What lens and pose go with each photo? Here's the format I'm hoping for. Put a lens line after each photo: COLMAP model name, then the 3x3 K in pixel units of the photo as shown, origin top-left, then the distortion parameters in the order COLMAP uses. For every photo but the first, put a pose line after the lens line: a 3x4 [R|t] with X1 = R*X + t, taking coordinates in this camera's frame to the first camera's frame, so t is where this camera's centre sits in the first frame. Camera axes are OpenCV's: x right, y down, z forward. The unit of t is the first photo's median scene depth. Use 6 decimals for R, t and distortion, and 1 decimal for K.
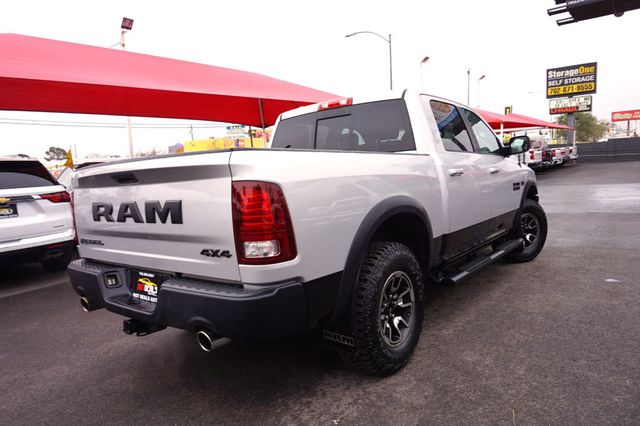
lens RADIAL K [[439.0, 0, 332.7], [0, 439.0, 204.3], [0, 0, 1]] dist [-0.027897, 0.005069]
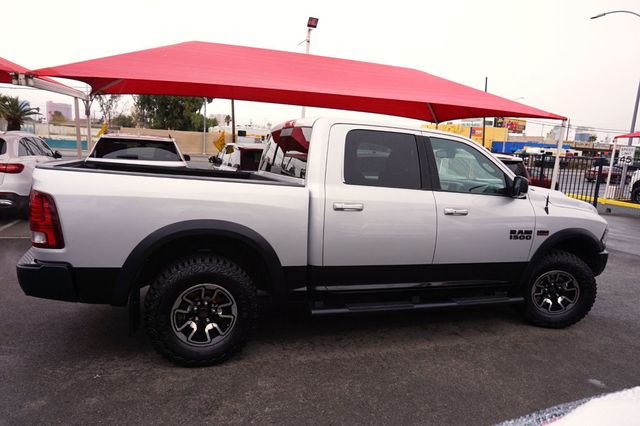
lens RADIAL K [[425.5, 0, 320.0], [0, 425.5, 213.0], [0, 0, 1]] dist [-0.046747, 0.039683]
pose [[0.834284, 0.168982, -0.524801, 0.895721], [-0.149167, 0.985554, 0.080208, -0.155657], [0.530773, 0.011366, 0.847438, 0.200761]]
